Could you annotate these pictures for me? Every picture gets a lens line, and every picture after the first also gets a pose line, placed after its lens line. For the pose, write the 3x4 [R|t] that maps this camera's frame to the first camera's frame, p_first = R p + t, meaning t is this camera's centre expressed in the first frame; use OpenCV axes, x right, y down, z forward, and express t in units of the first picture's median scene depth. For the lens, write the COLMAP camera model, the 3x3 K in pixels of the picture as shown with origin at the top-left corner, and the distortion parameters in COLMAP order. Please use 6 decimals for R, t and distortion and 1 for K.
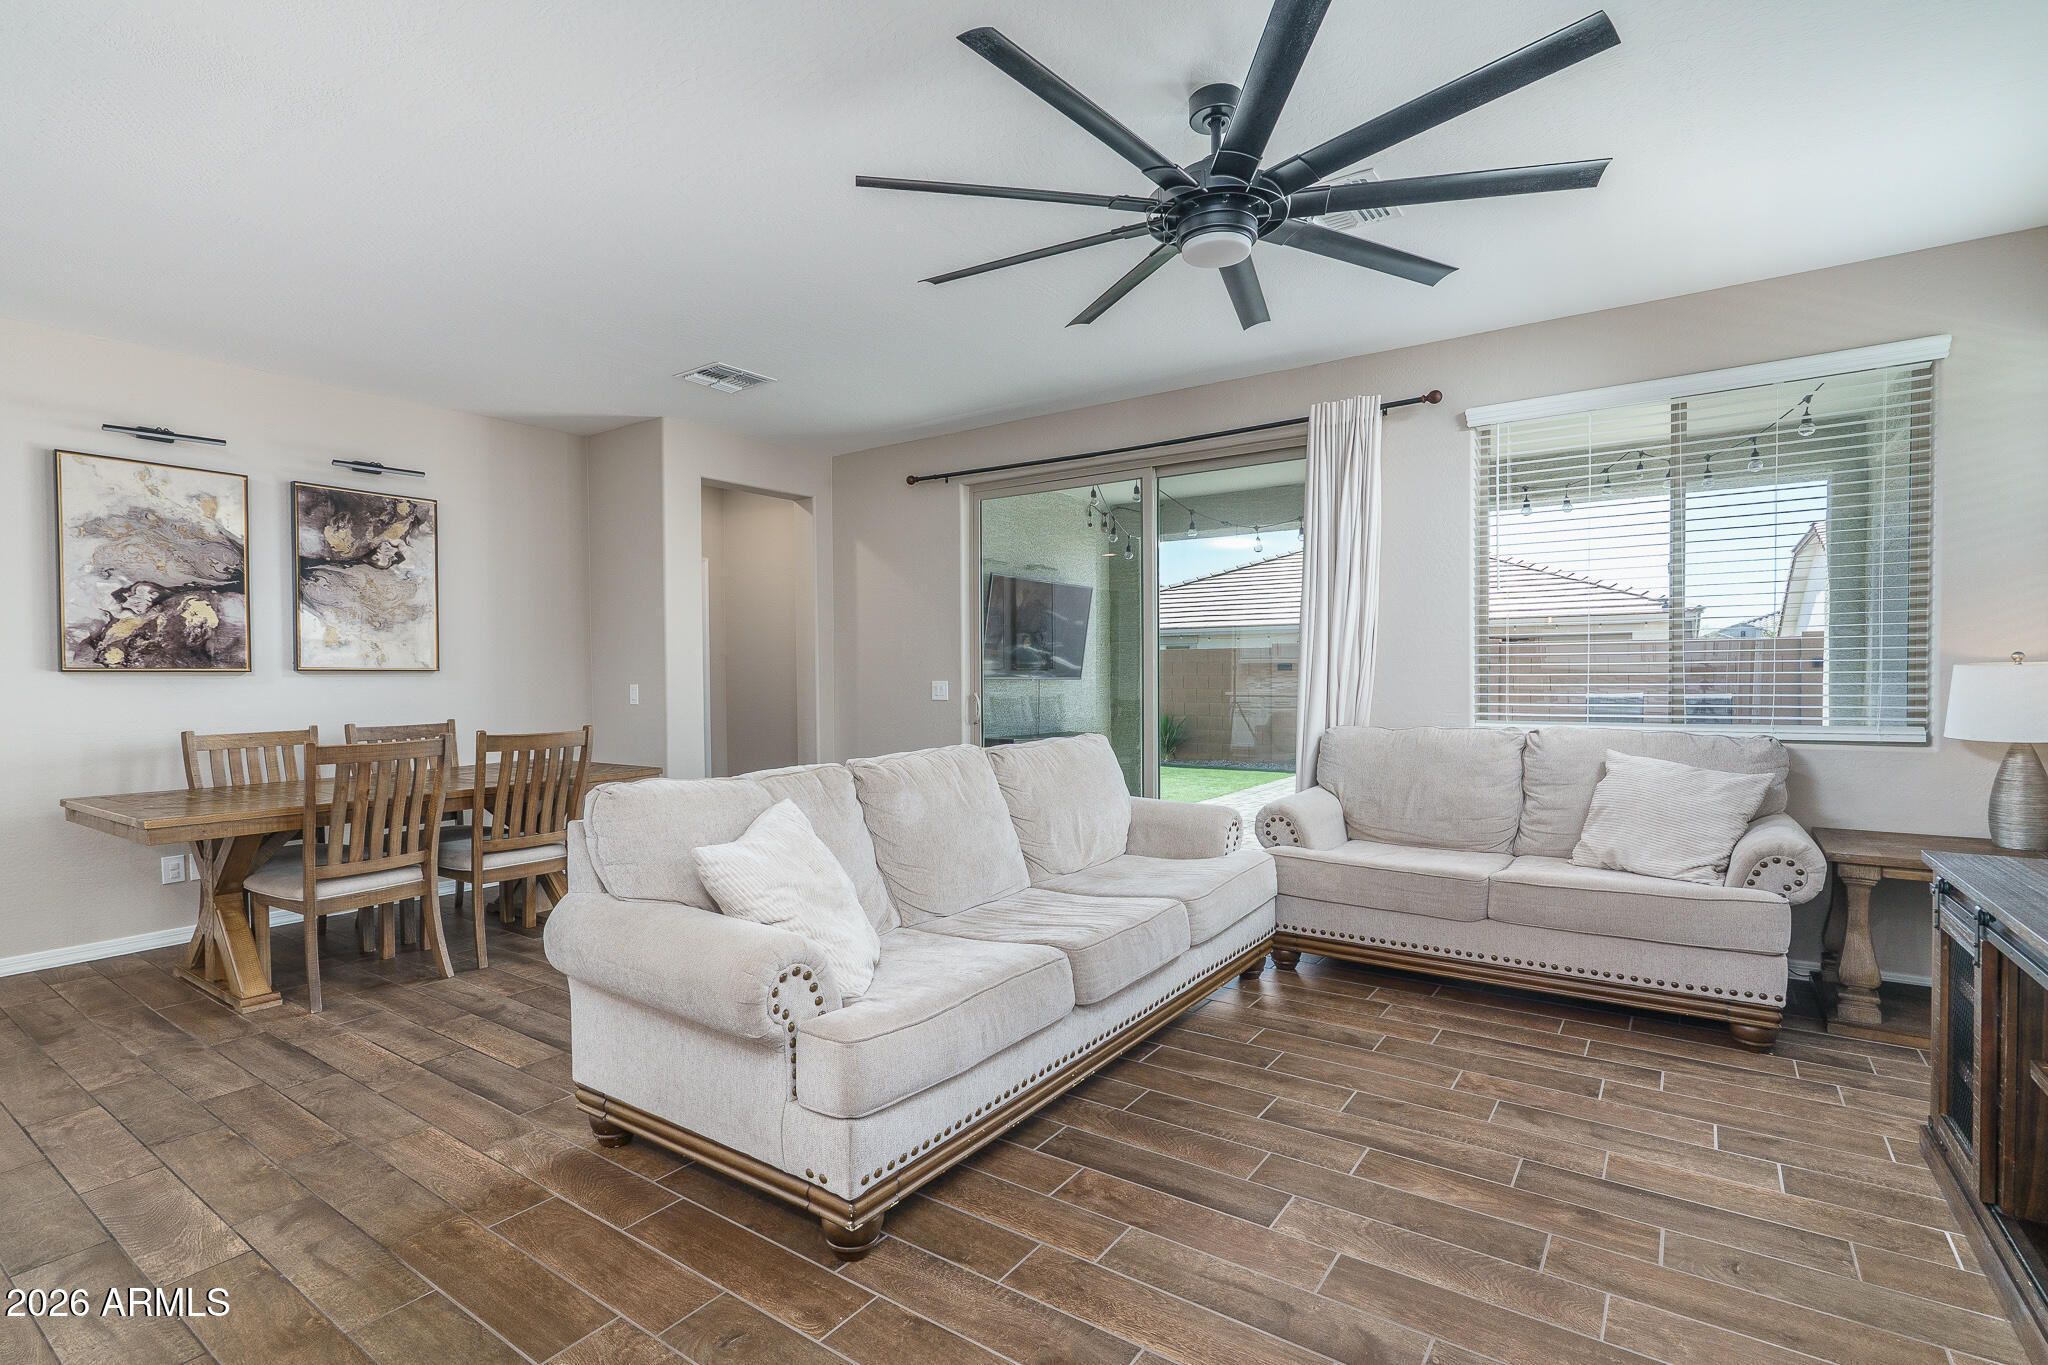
lens RADIAL K [[933.2, 0, 1020.4], [0, 933.2, 688.9], [0, 0, 1]] dist [0.000834, -0.000357]
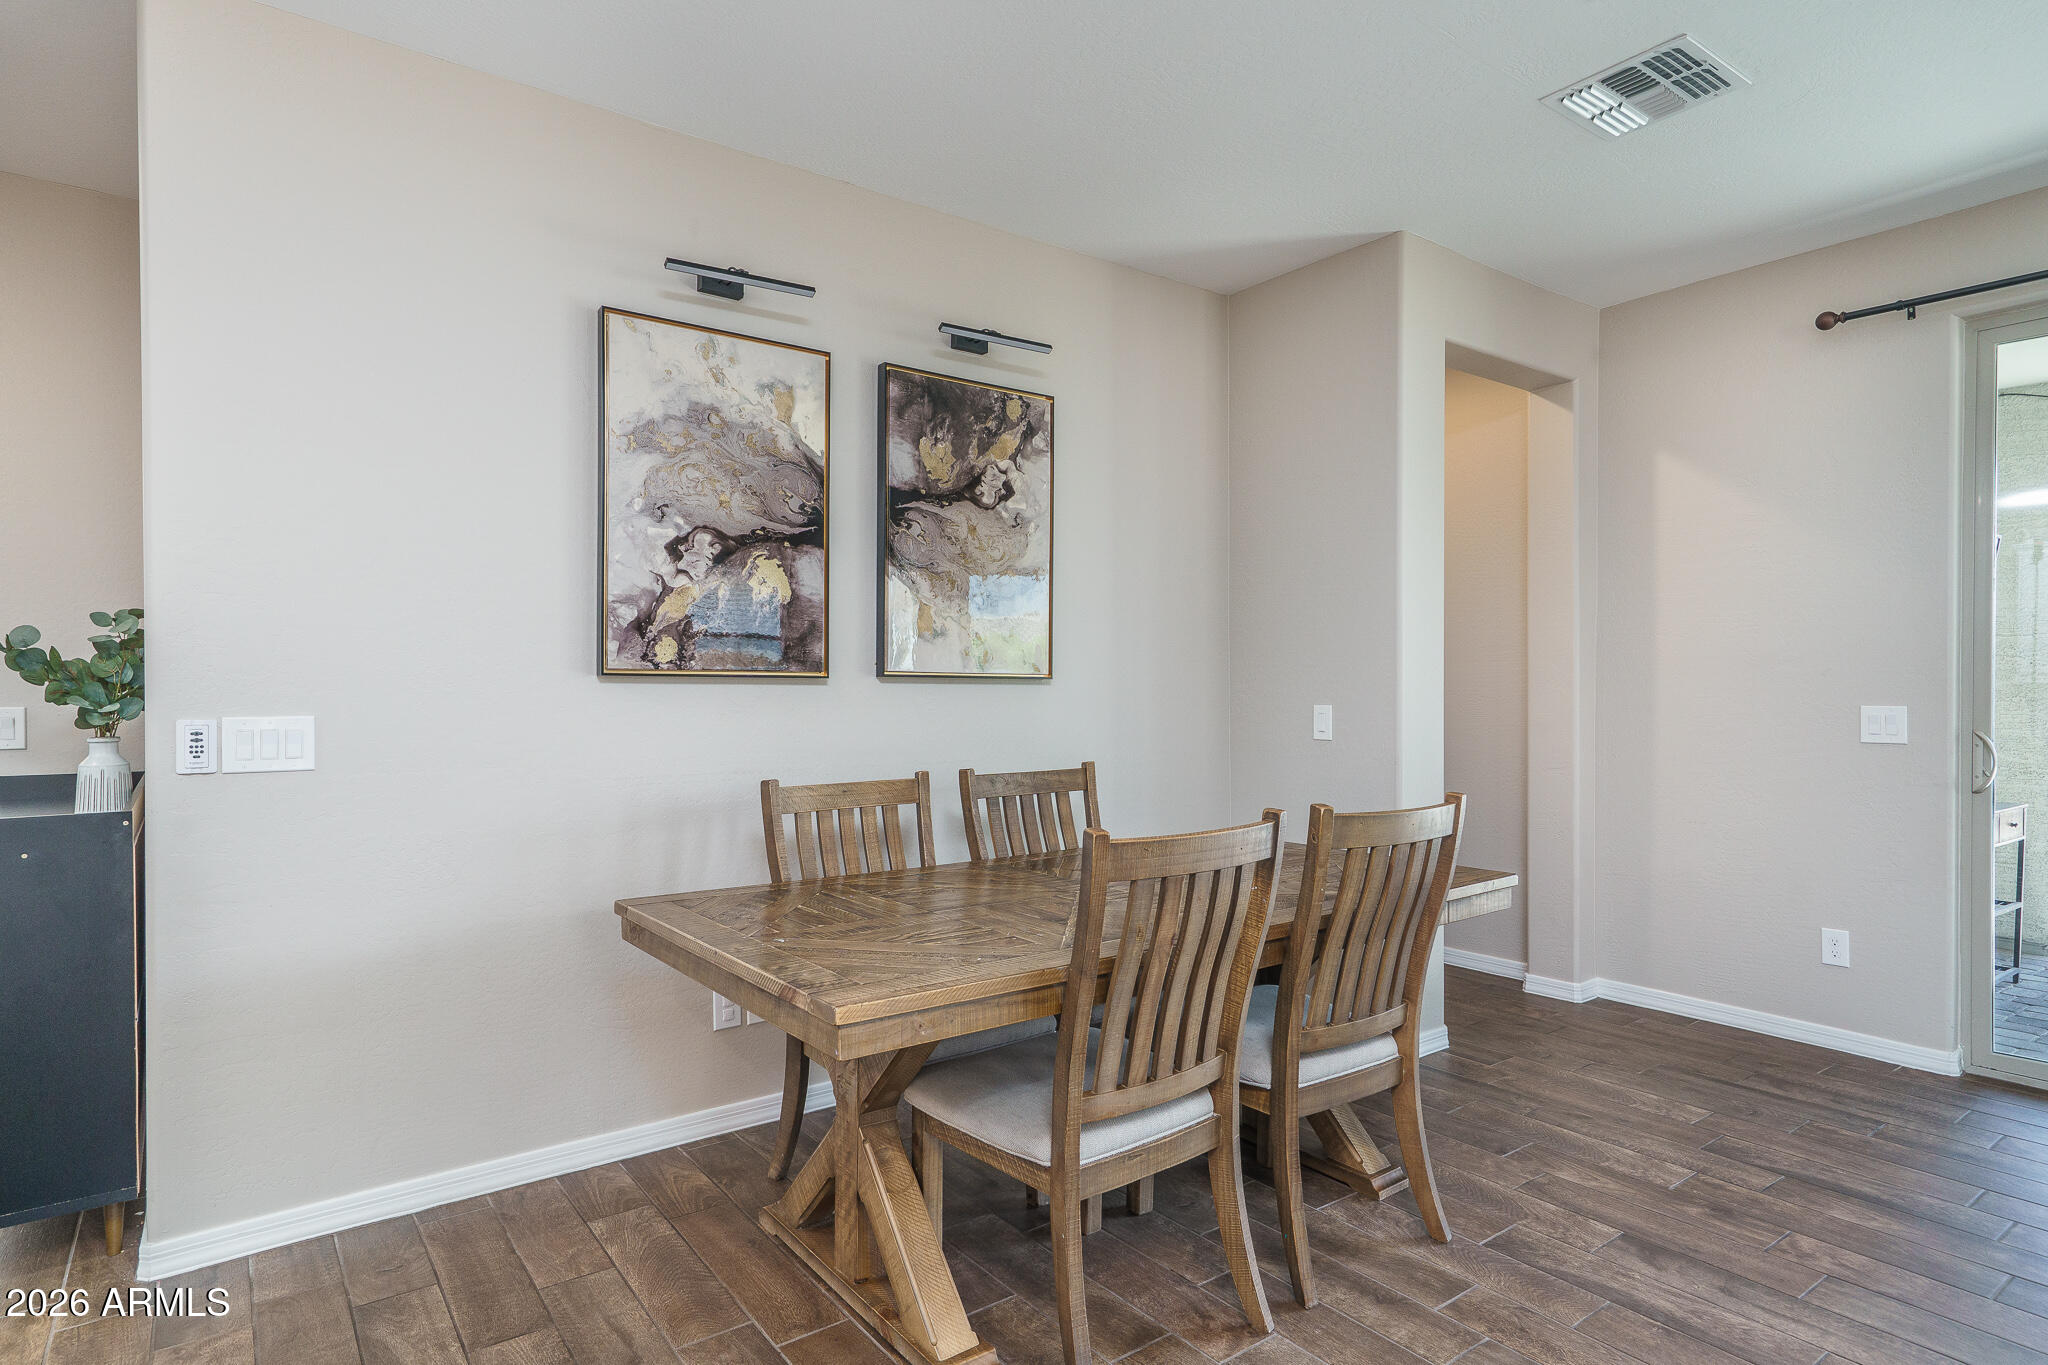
lens RADIAL K [[1168.6, 0, 1024.0], [0, 1168.6, 682.5], [0, 0, 1]] dist [-0.001973, 0.000165]
pose [[0.938617, 0.007427, -0.344880, -0.458005], [-0.014780, 0.999716, -0.018696, -0.003361], [0.344644, 0.022645, 0.938460, 0.347118]]
